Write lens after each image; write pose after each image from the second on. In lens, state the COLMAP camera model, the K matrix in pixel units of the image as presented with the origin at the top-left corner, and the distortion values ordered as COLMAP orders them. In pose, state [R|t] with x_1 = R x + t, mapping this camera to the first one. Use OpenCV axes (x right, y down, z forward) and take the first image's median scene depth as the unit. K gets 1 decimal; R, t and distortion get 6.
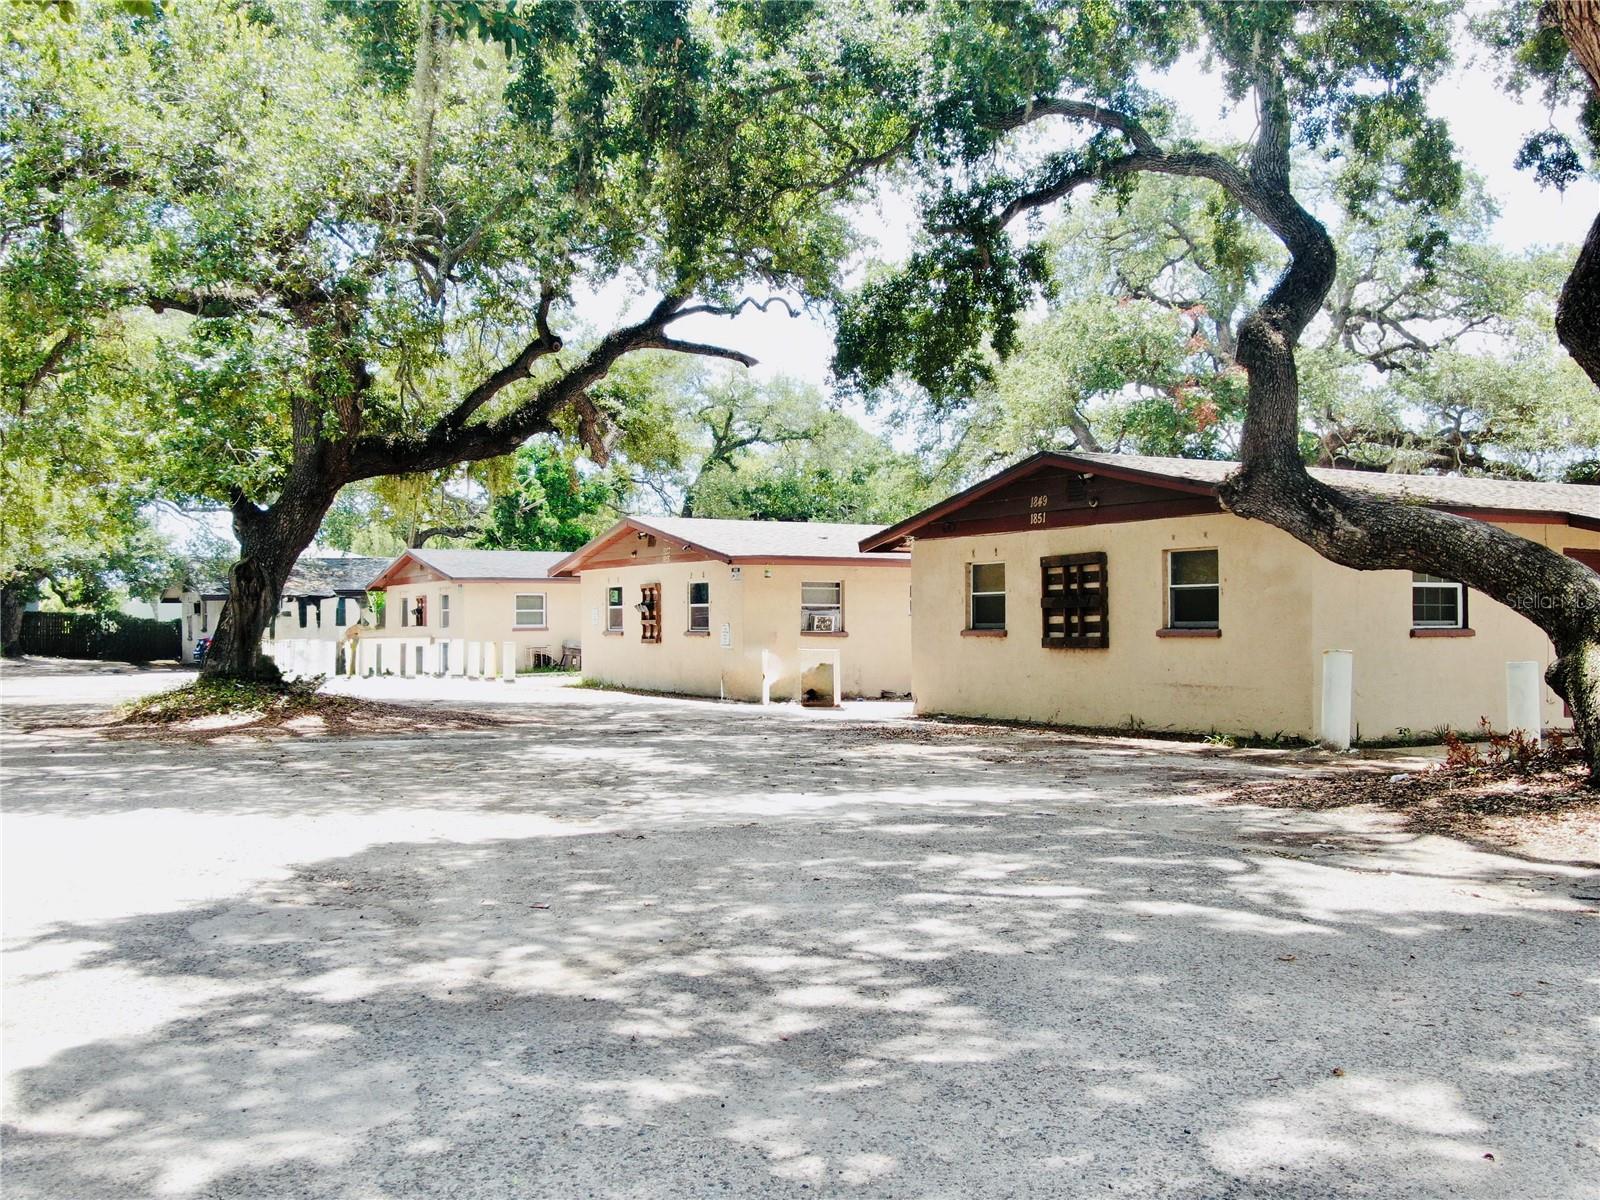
lens RADIAL K [[1631.8, 0, 799.7], [0, 1631.8, 601.0], [0, 0, 1]] dist [-0.002943, 0.000000]
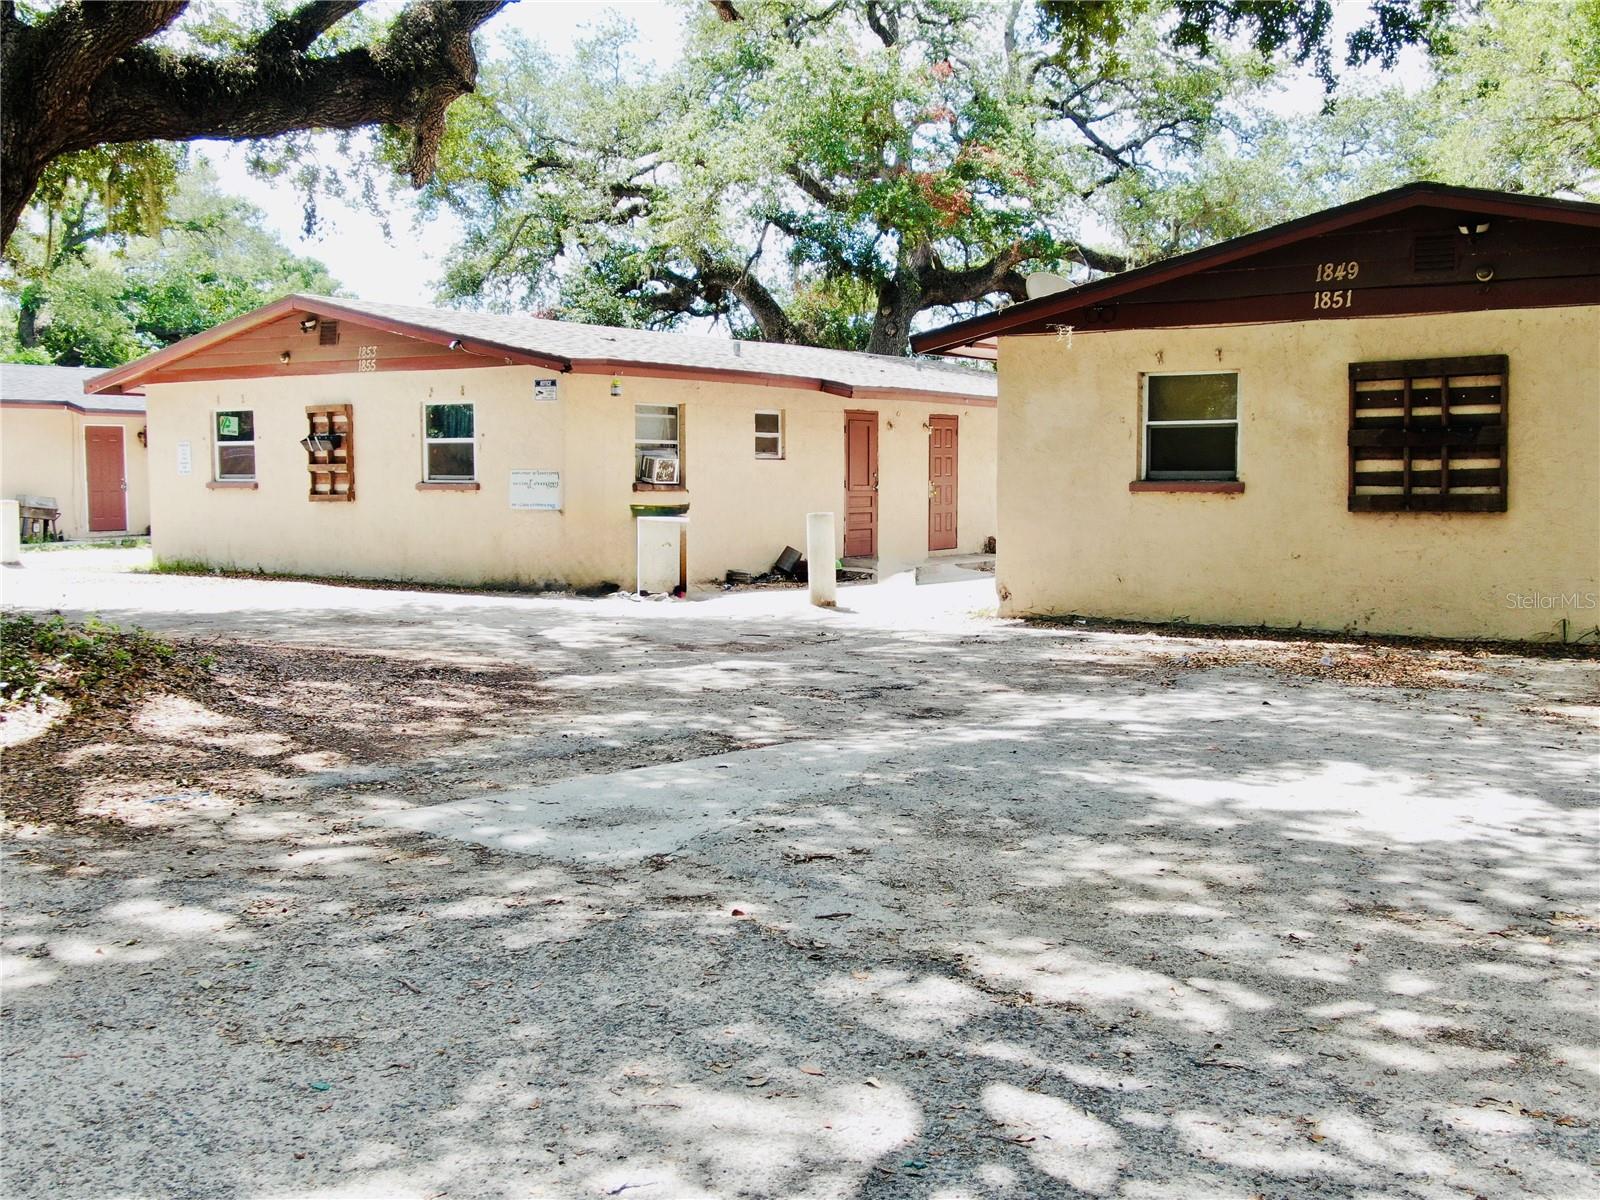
lens RADIAL K [[1731.9, 0, 802.3], [0, 1731.9, 602.6], [0, 0, 1]] dist [0.002845, 0.000000]
pose [[0.909205, -0.025892, 0.415544, -0.287268], [-0.010501, 0.996321, 0.085056, 0.008741], [-0.416217, -0.081697, 0.905588, 0.458664]]
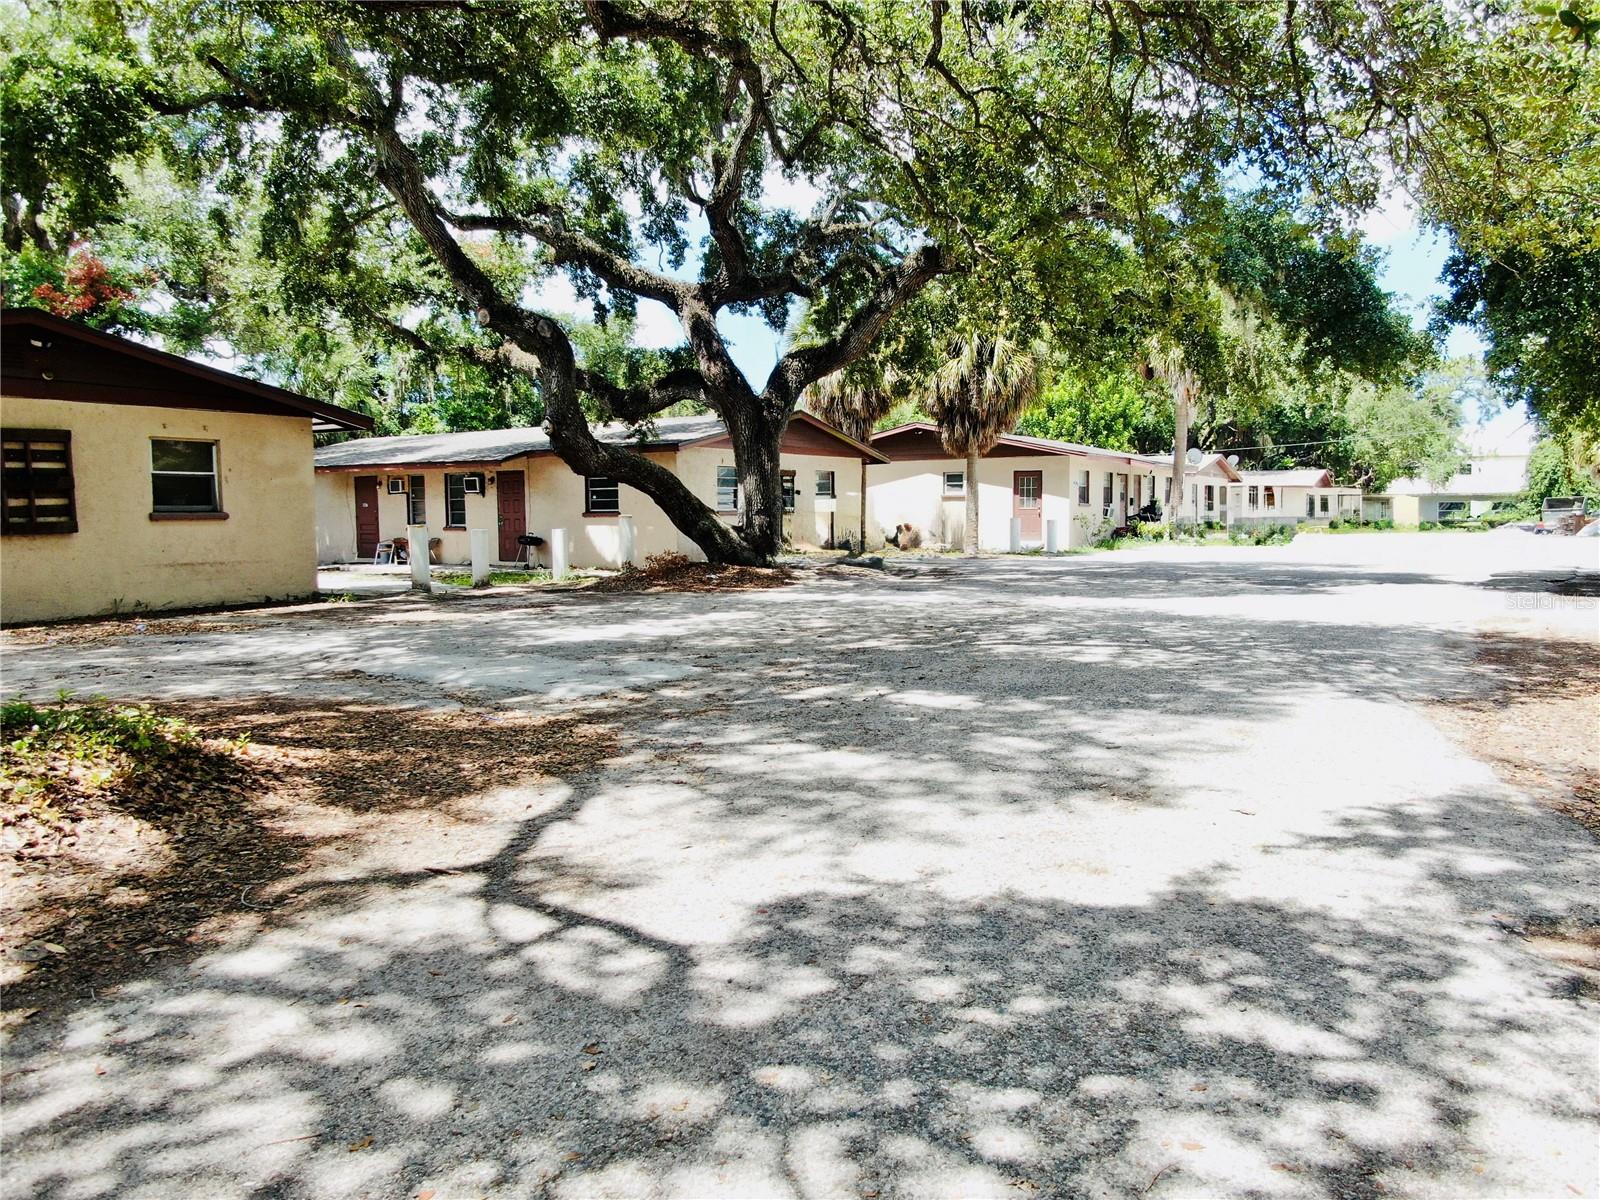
lens RADIAL K [[1202.7, 0, 796.1], [0, 1202.7, 602.4], [0, 0, 1]] dist [-0.014177, 0.011714]
pose [[-0.500293, -0.057935, 0.863916, -0.552511], [-0.002099, 0.997837, 0.065700, 0.019797], [-0.865854, 0.031056, -0.499333, 0.874209]]
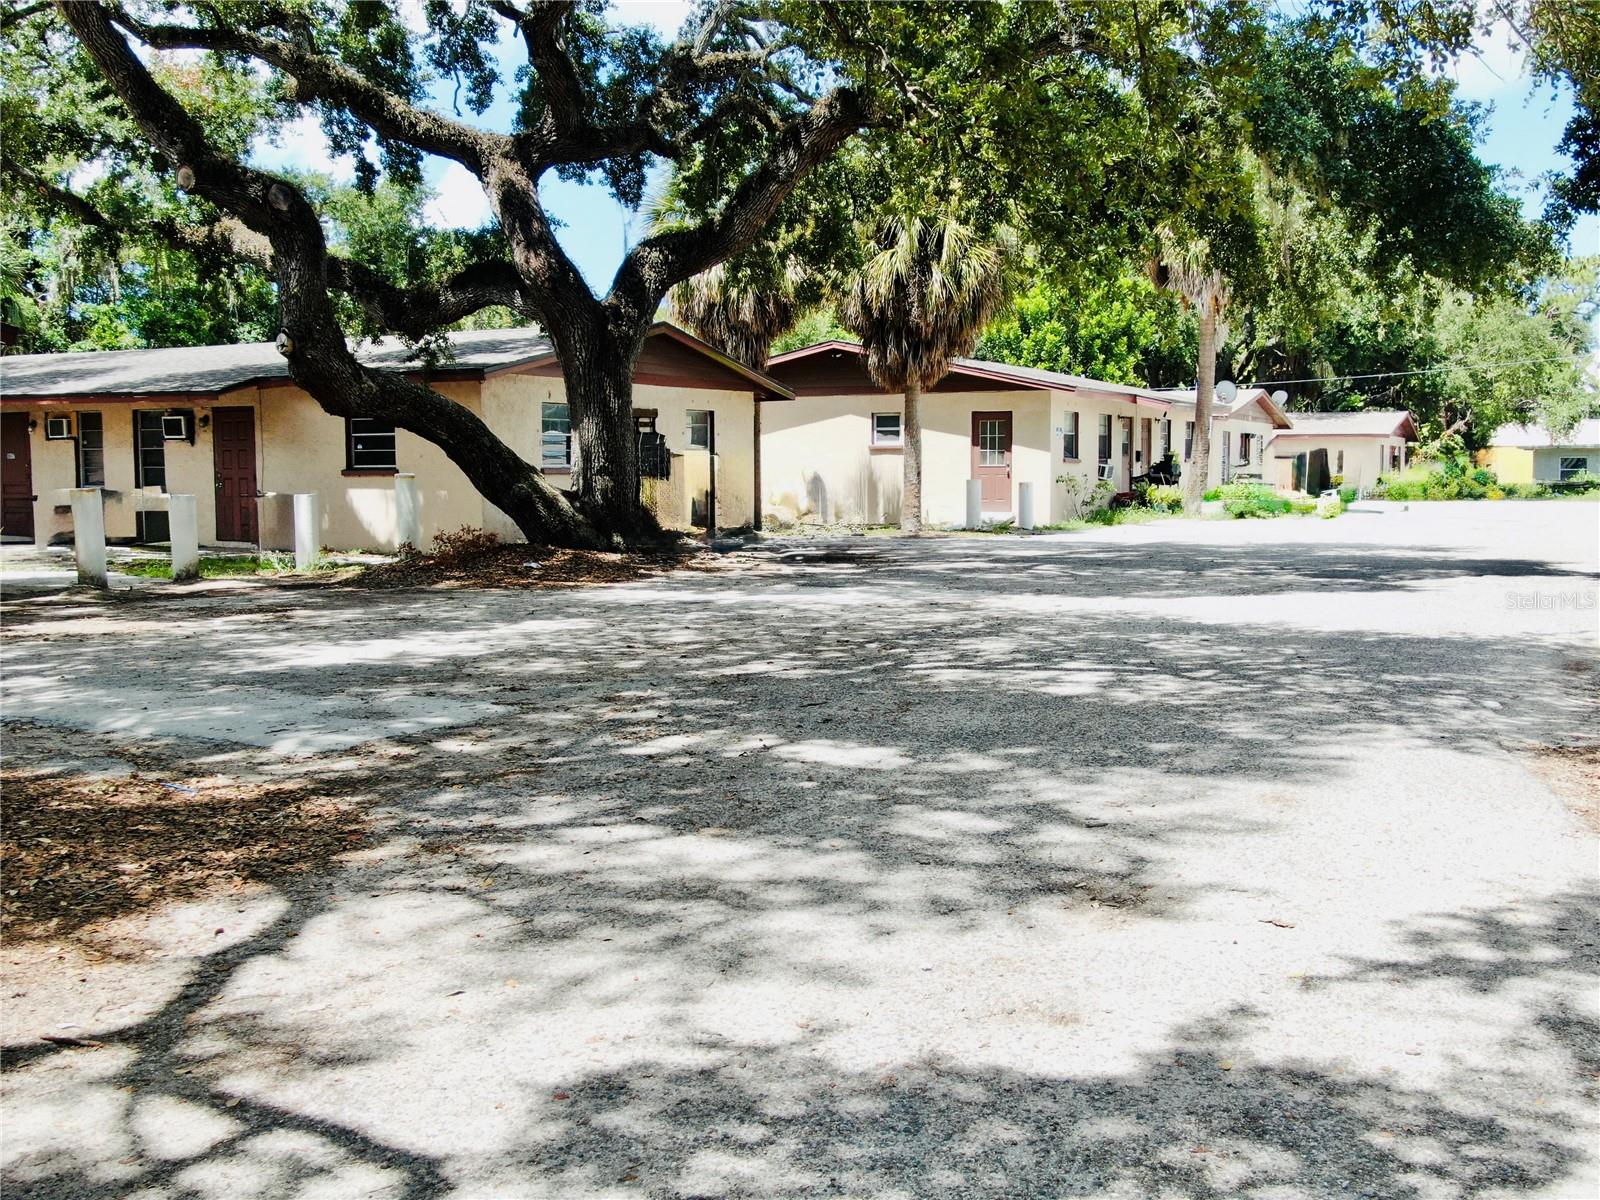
lens RADIAL K [[1731.9, 0, 802.1], [0, 1731.9, 599.4], [0, 0, 1]] dist [0.002845, 0.000000]
pose [[-0.567206, -0.058262, 0.821513, -0.549581], [-0.006004, 0.997761, 0.066616, 0.017597], [-0.823554, 0.032853, -0.566285, 0.867671]]
